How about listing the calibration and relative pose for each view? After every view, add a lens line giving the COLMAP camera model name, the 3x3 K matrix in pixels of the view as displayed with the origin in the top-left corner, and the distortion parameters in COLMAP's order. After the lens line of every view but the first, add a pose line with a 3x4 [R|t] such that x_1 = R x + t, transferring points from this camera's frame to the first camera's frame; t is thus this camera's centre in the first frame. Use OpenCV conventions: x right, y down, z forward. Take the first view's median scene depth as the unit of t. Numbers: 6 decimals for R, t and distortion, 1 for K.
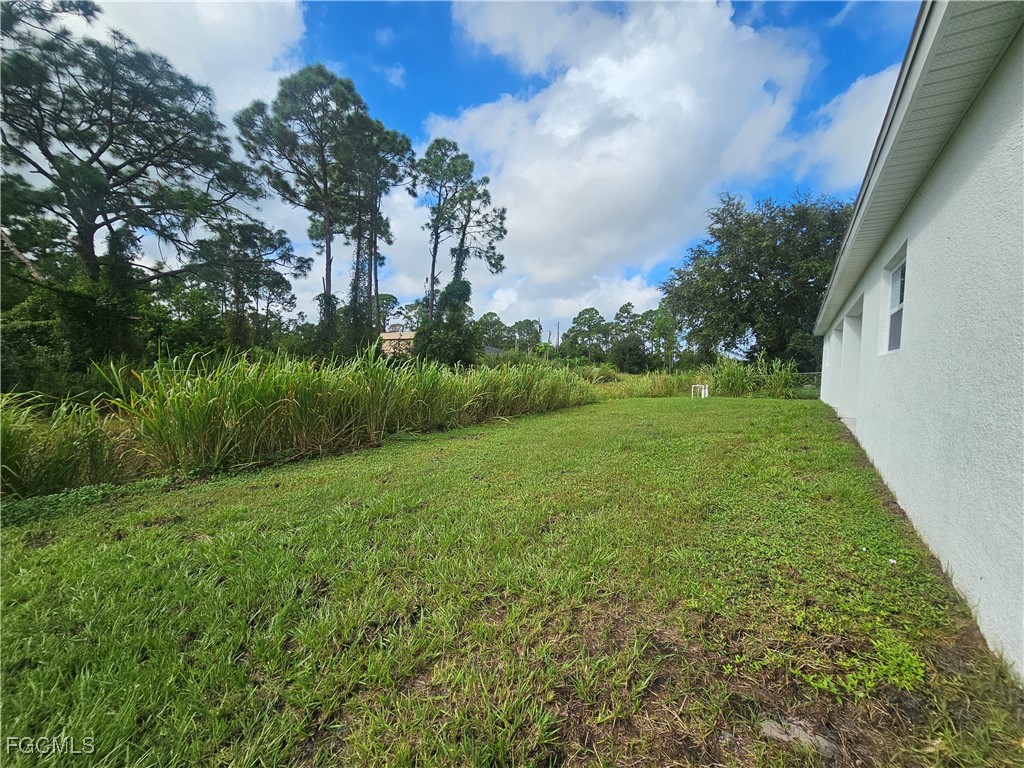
lens RADIAL K [[413.8, 0, 507.5], [0, 413.8, 386.2], [0, 0, 1]] dist [0.000478, 0.000127]
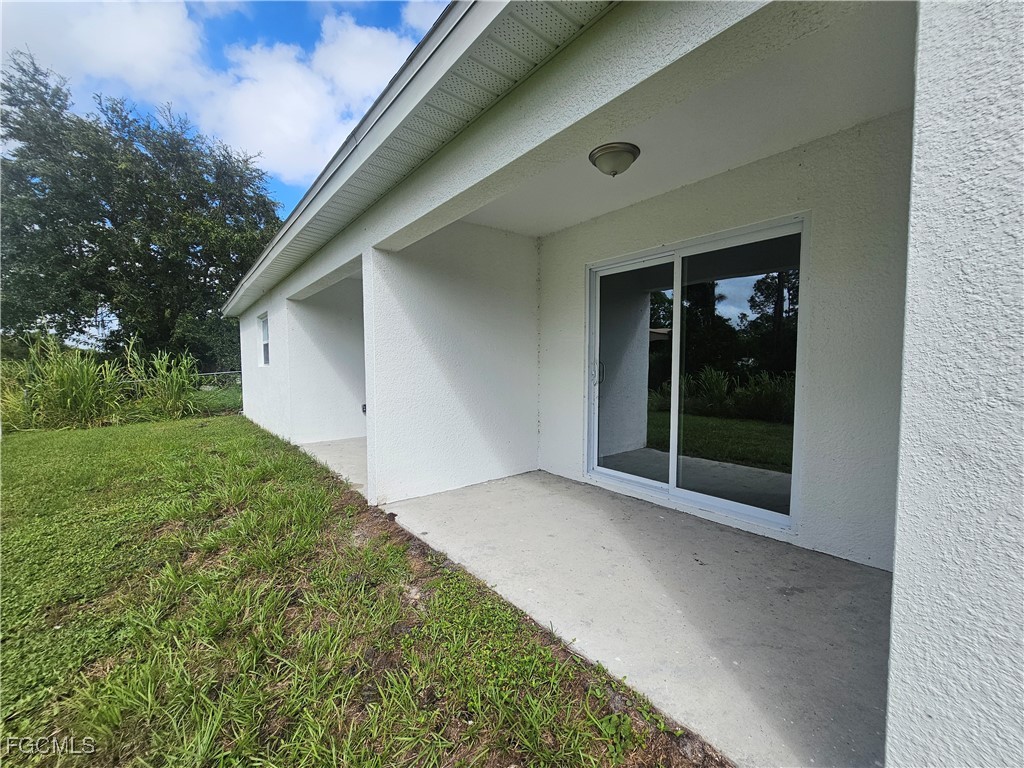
lens RADIAL K [[413.8, 0, 507.5], [0, 413.8, 386.2], [0, 0, 1]] dist [0.000478, 0.000127]
pose [[0.280488, -0.075766, 0.956863, 0.145787], [0.054692, 0.996522, 0.062874, -0.018624], [-0.958298, 0.034697, 0.283656, 0.239435]]
